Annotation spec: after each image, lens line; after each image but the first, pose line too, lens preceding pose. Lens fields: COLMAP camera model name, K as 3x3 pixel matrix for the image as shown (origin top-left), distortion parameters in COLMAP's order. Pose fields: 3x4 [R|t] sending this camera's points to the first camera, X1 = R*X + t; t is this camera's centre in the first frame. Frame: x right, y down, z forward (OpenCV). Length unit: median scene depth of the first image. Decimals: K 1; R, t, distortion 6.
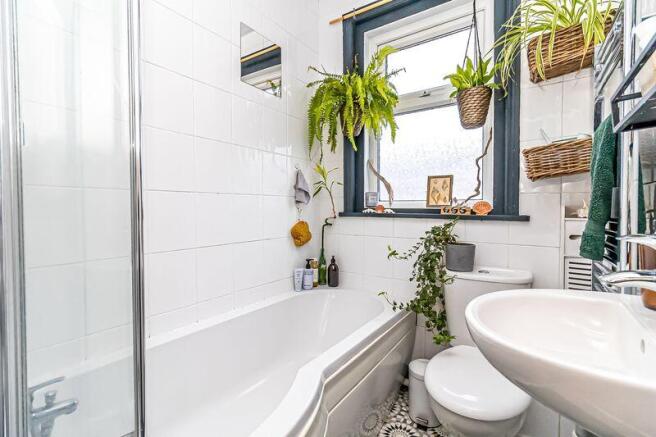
lens RADIAL K [[301.3, 0, 340.9], [0, 301.3, 213.0], [0, 0, 1]] dist [0.005424, -0.000030]
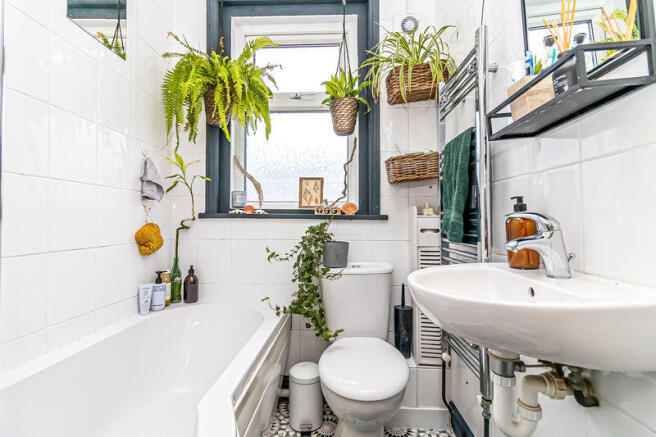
lens RADIAL K [[301.3, 0, 332.9], [0, 301.3, 212.3], [0, 0, 1]] dist [0.005424, -0.000030]
pose [[0.854384, 0.014437, 0.519441, -0.150358], [0.007488, 0.999168, -0.040087, 0.038912], [-0.519588, 0.038140, 0.853566, 0.096750]]
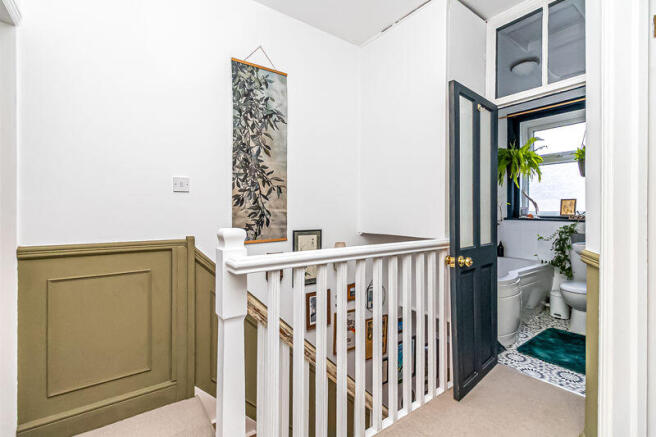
lens RADIAL K [[301.3, 0, 330.2], [0, 301.3, 213.2], [0, 0, 1]] dist [0.005424, -0.000030]
pose [[0.935901, 0.002401, -0.352255, -0.438718], [-0.003950, 0.999985, -0.003677, -0.021807], [0.352241, 0.004832, 0.935897, -1.420627]]
